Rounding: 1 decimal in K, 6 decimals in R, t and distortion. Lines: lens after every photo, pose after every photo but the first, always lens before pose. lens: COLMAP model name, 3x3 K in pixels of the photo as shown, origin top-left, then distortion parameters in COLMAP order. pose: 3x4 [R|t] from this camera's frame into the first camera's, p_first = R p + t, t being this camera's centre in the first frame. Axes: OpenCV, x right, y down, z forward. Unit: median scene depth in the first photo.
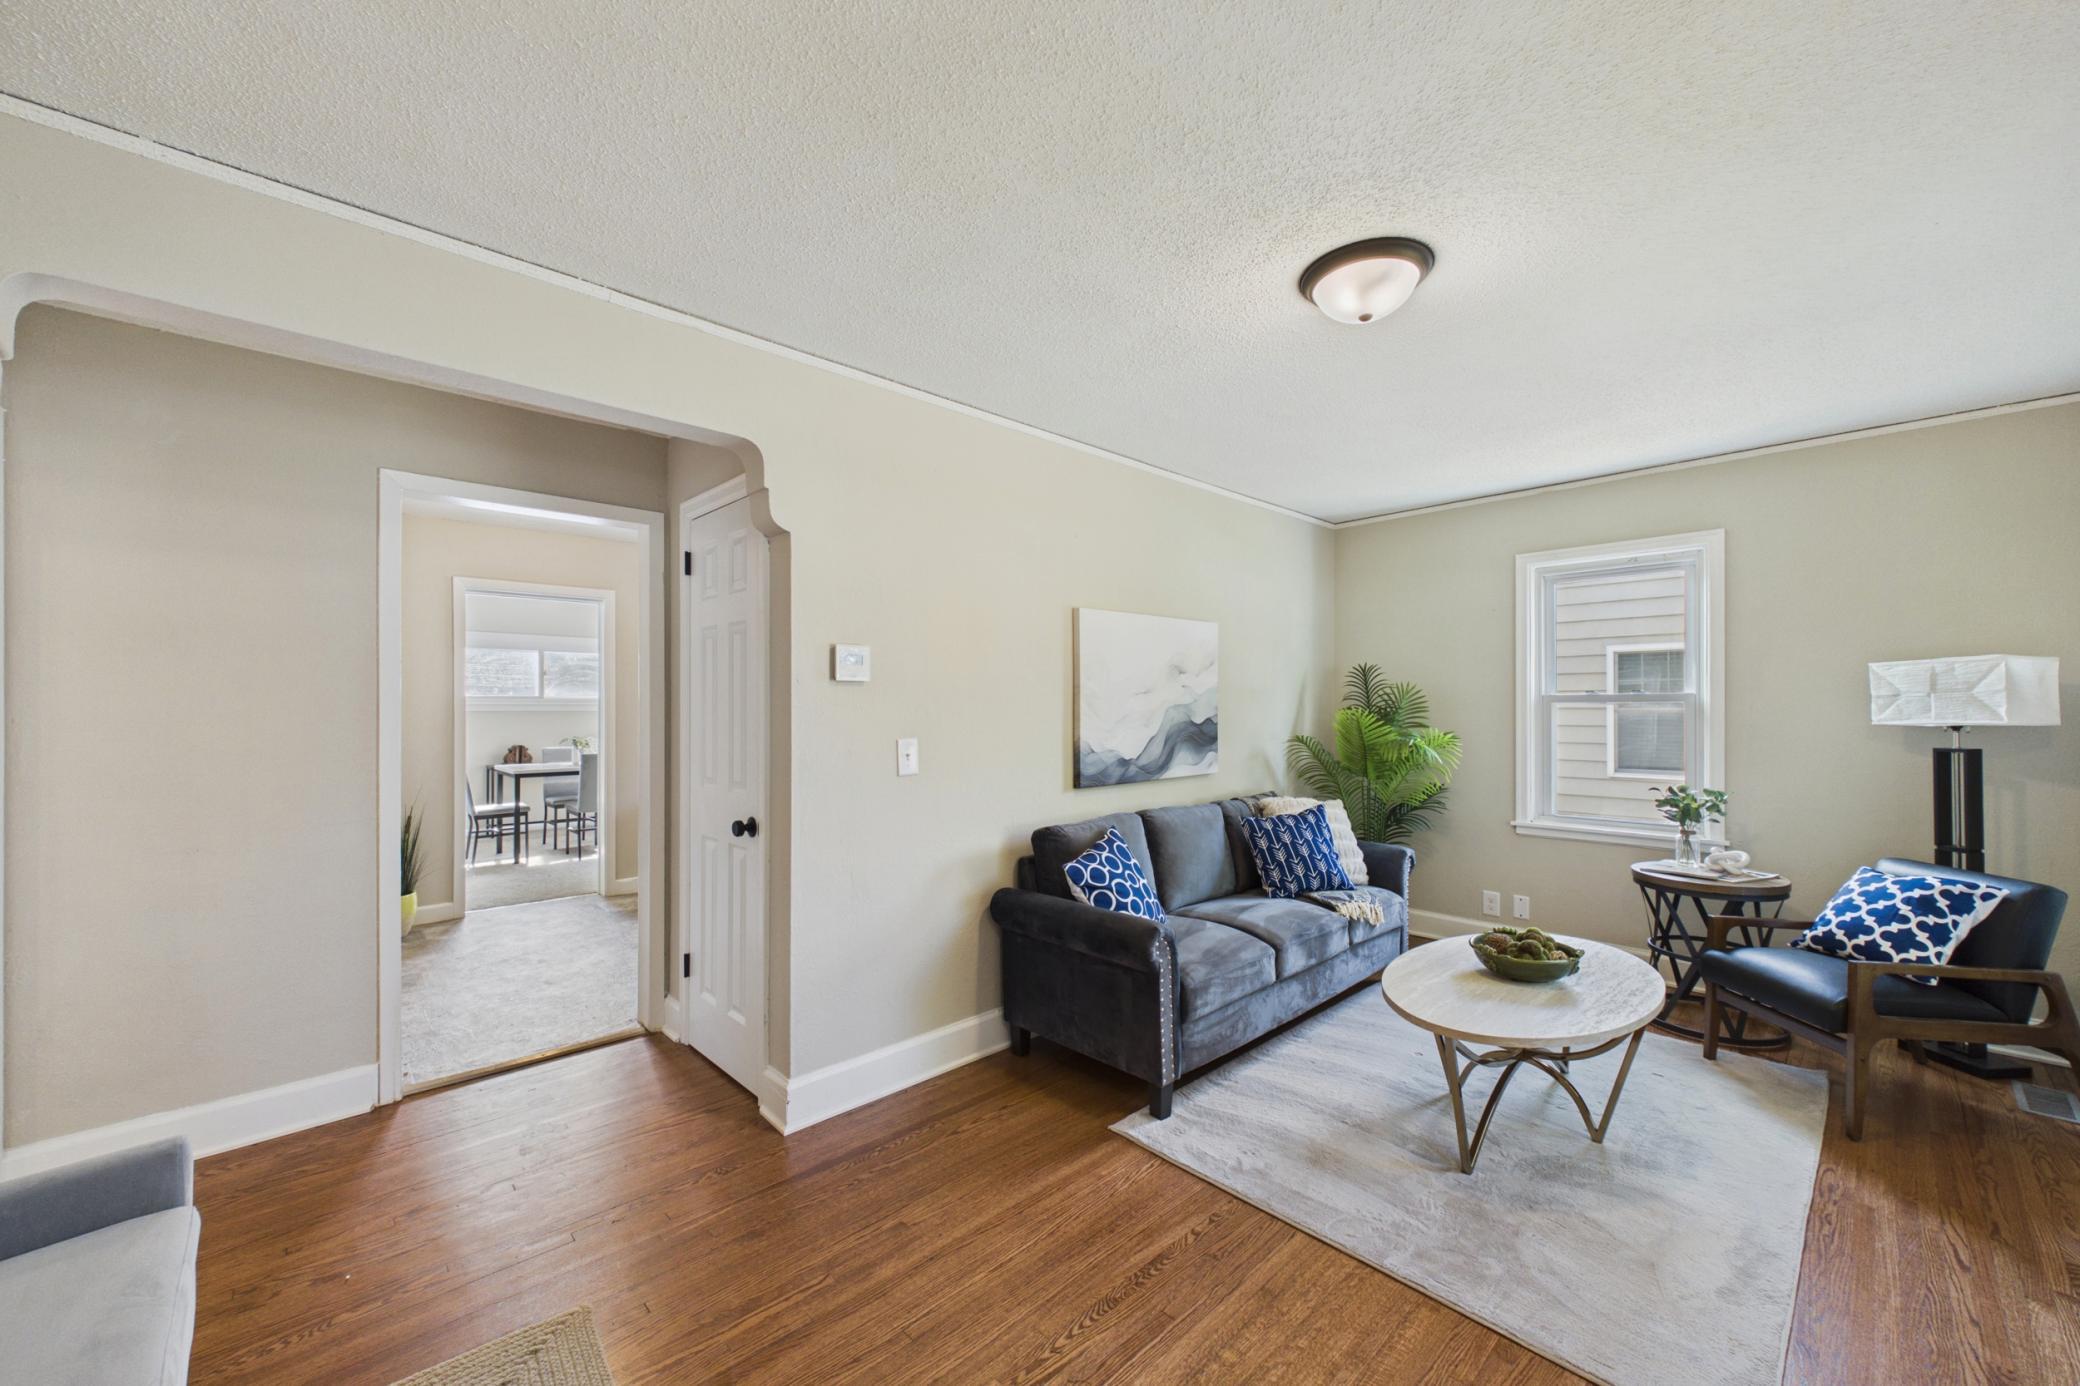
lens RADIAL K [[804.7, 0, 1044.1], [0, 804.7, 699.5], [0, 0, 1]] dist [0.000283, 0.000254]
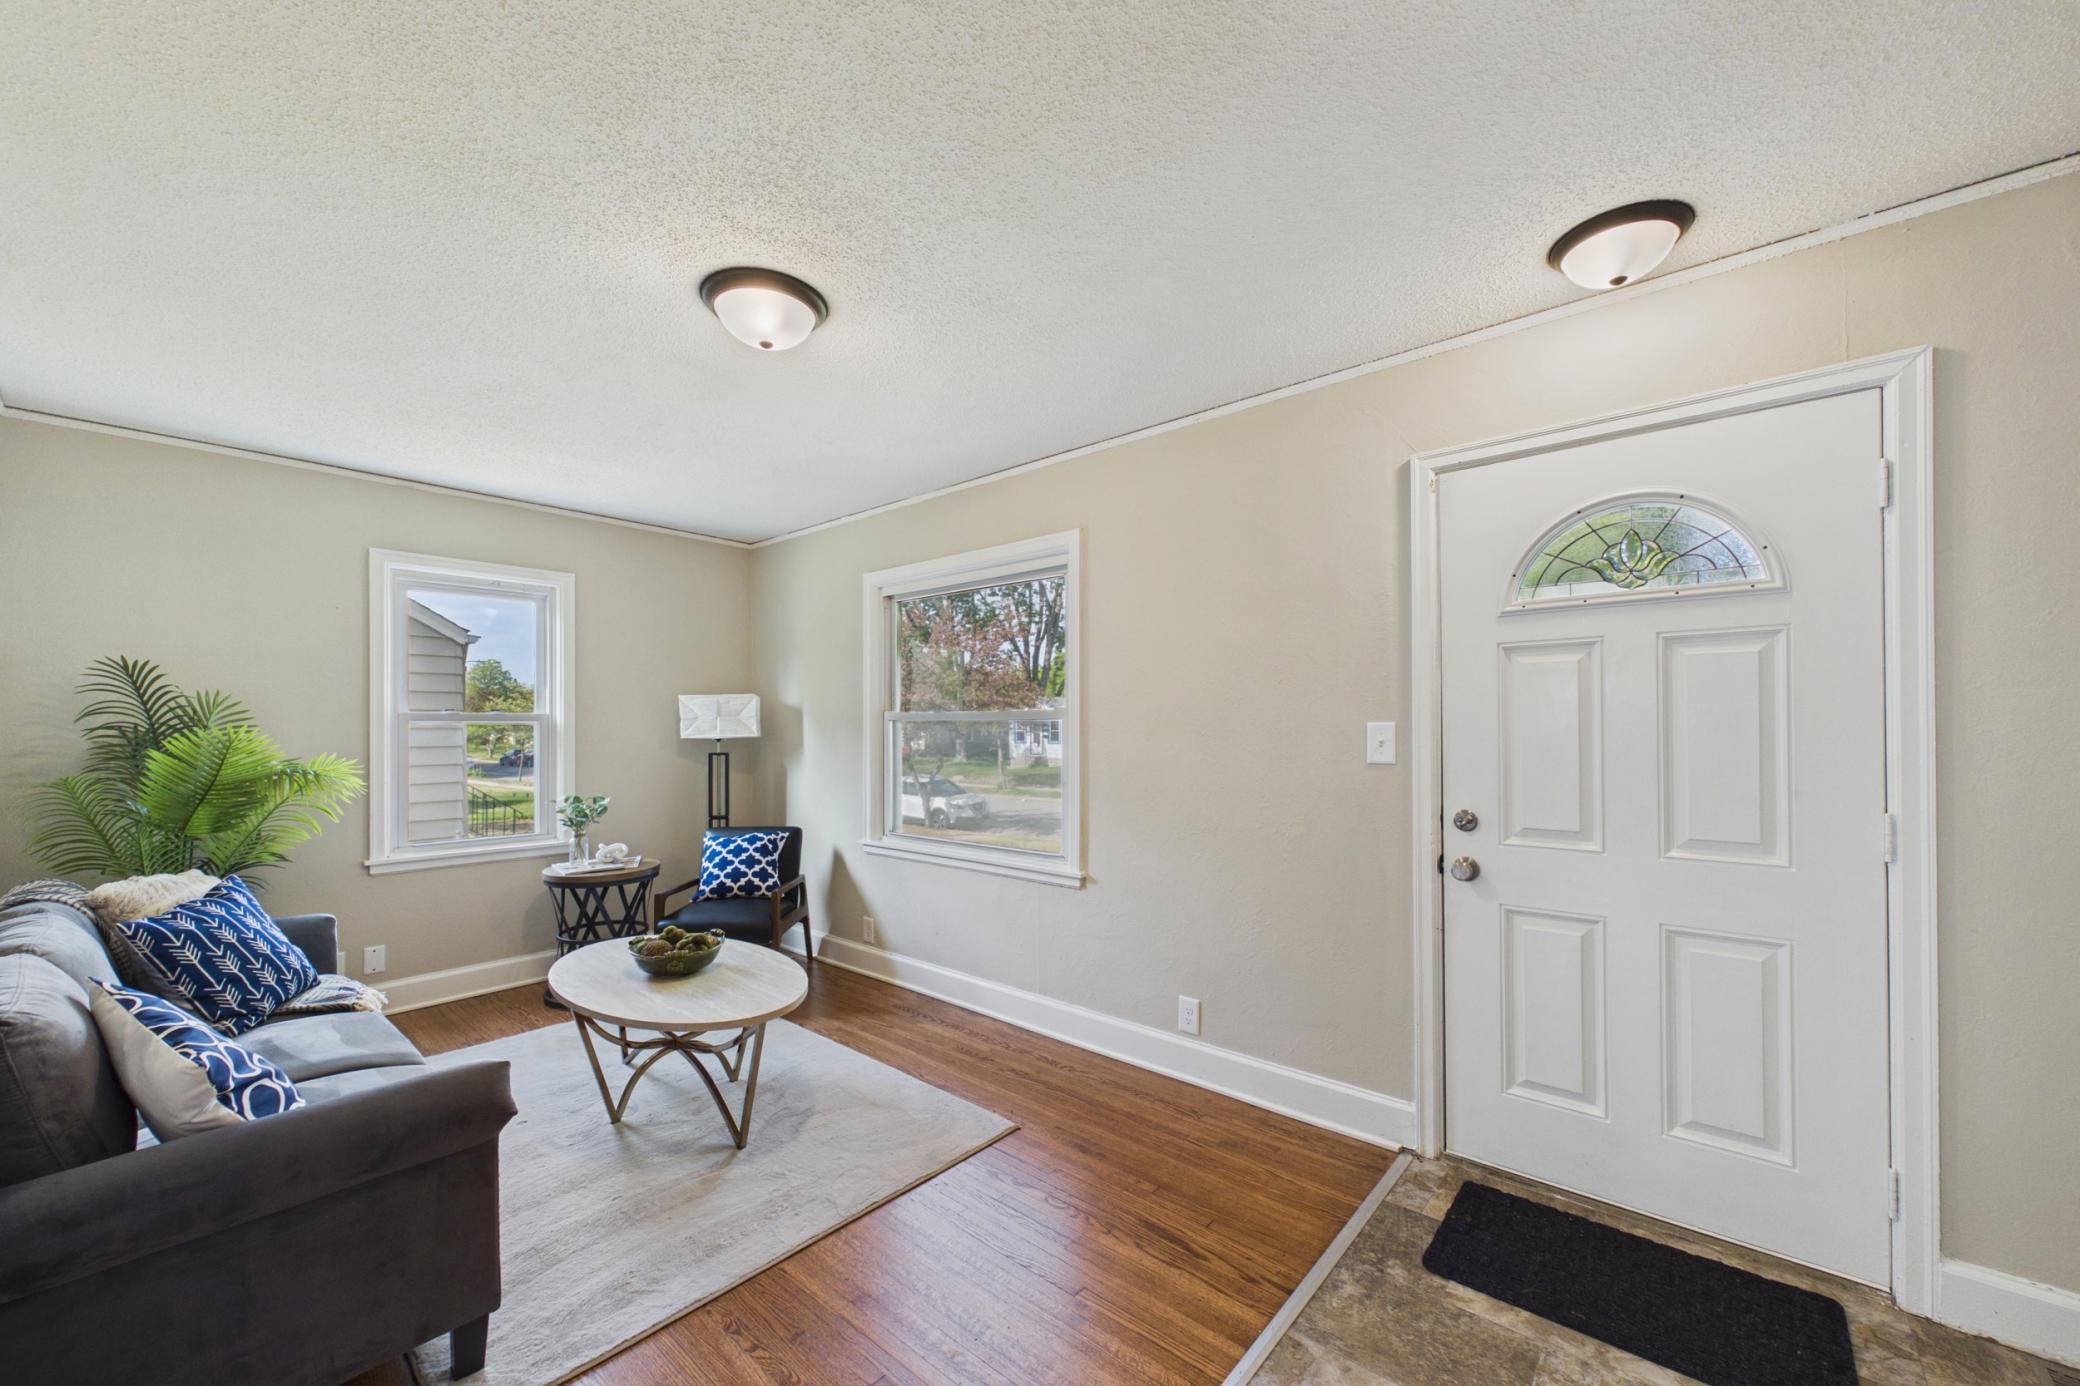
lens RADIAL K [[804.7, 0, 1031.2], [0, 804.7, 721.6], [0, 0, 1]] dist [0.000283, 0.000254]
pose [[-0.098109, 0.007932, 0.995144, -0.426973], [-0.007331, 0.999935, -0.008693, 0.009014], [-0.995149, -0.008149, -0.098044, 0.500983]]
